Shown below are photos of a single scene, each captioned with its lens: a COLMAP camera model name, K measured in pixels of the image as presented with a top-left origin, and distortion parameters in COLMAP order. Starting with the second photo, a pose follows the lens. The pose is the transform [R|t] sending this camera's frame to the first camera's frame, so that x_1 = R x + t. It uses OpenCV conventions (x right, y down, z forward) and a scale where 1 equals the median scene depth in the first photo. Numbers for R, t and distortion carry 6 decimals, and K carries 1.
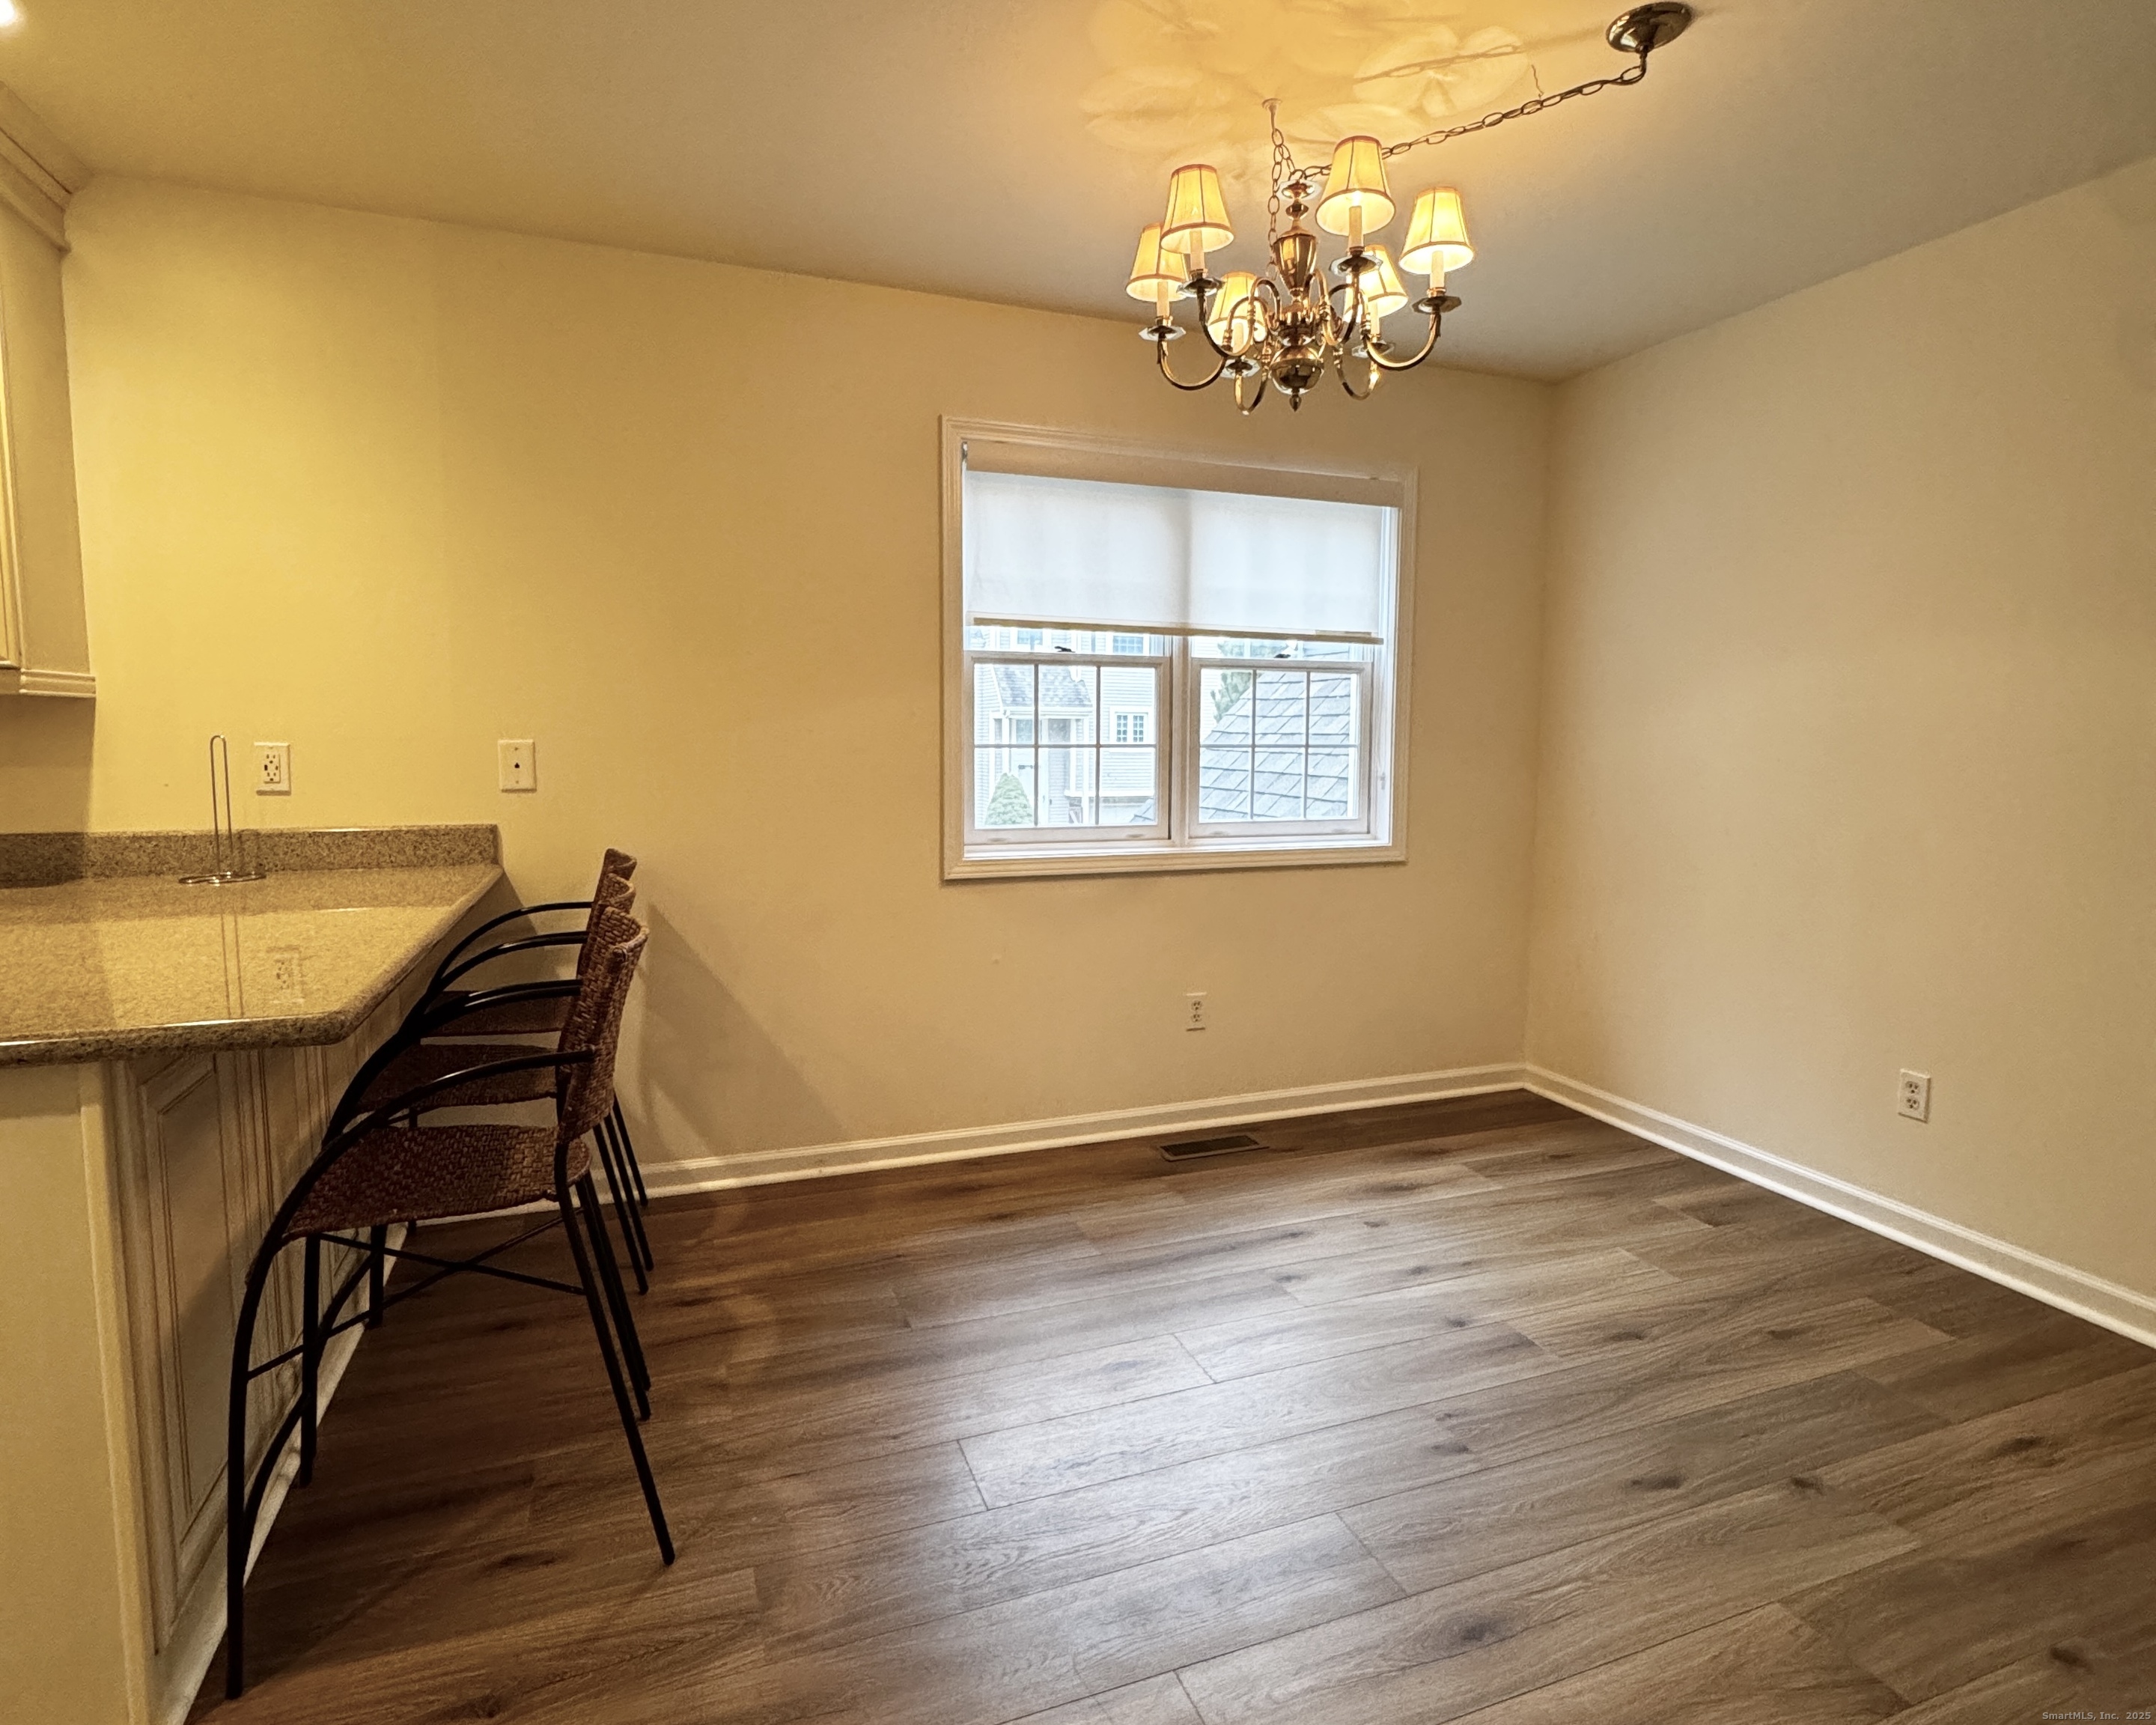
lens RADIAL K [[1151.3, 0, 1078.0], [0, 1151.3, 862.5], [0, 0, 1]] dist [-0.000123, -0.001654]
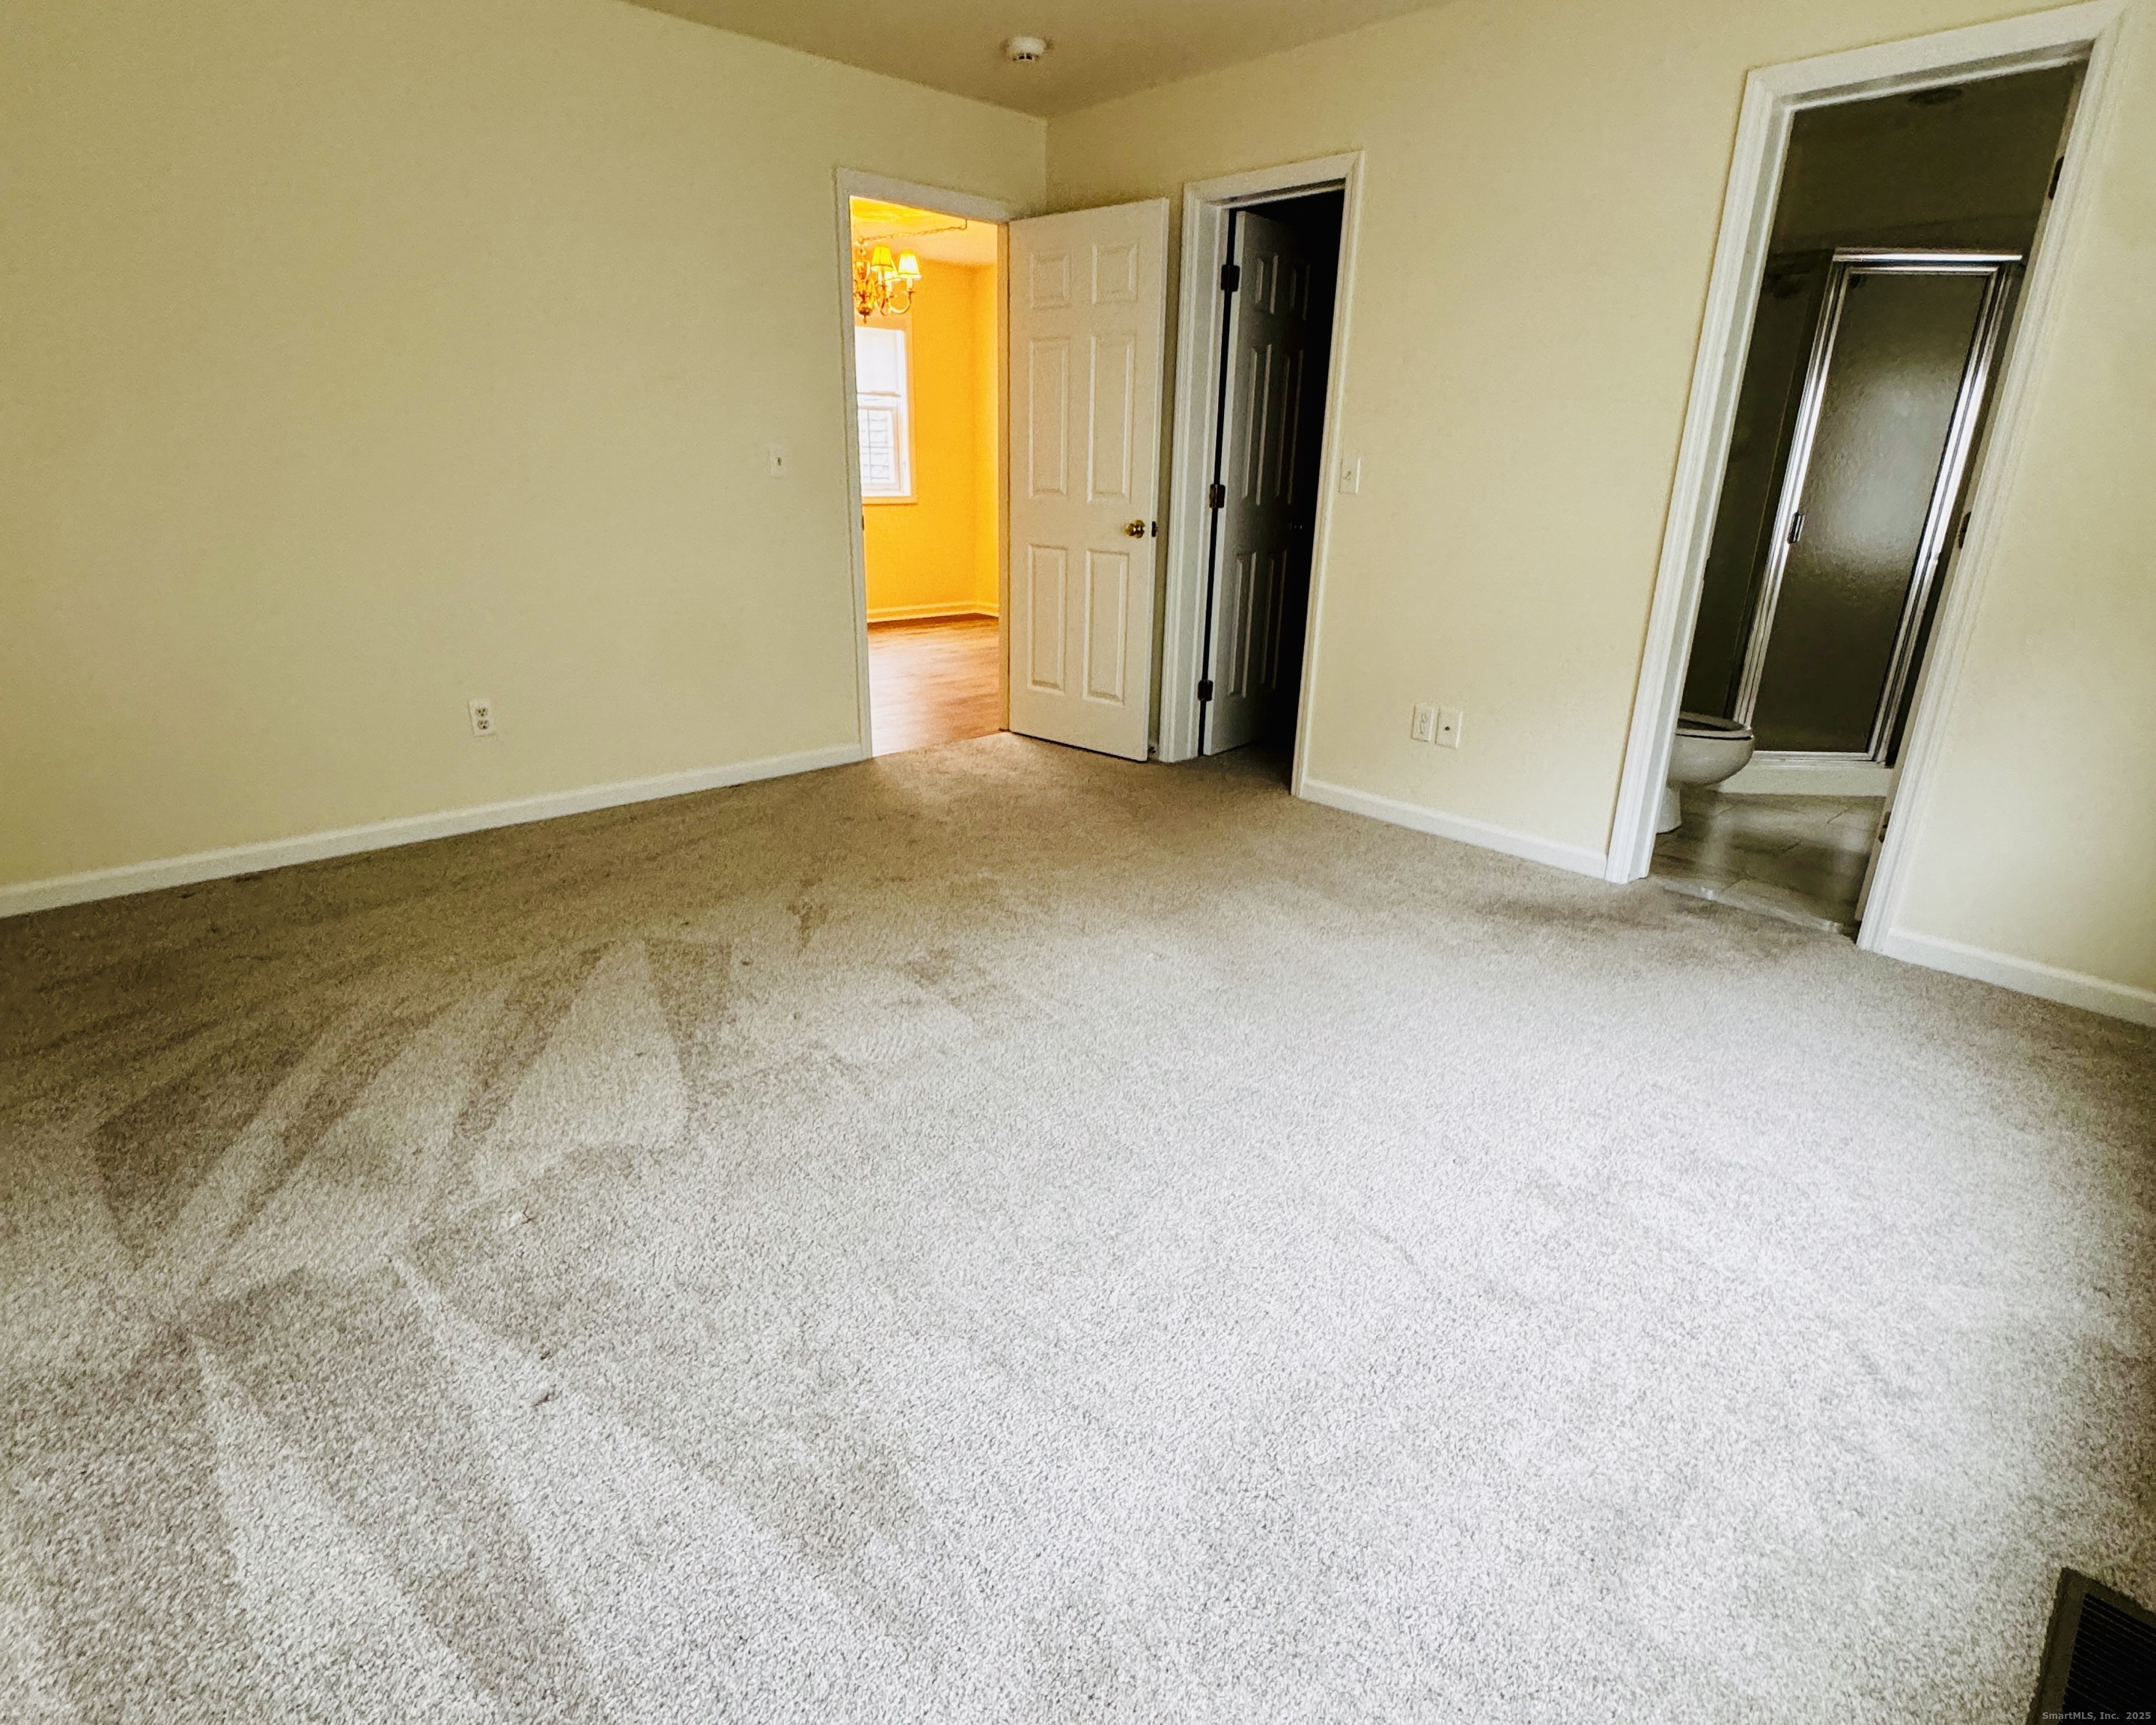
lens RADIAL K [[1151.3, 0, 1078.0], [0, 1151.3, 862.5], [0, 0, 1]] dist [-0.000123, -0.001654]
pose [[0.925287, -0.118224, 0.360372, -0.315631], [0.026568, 0.968046, 0.249362, 0.126886], [-0.378337, -0.221157, 0.898861, -1.281839]]
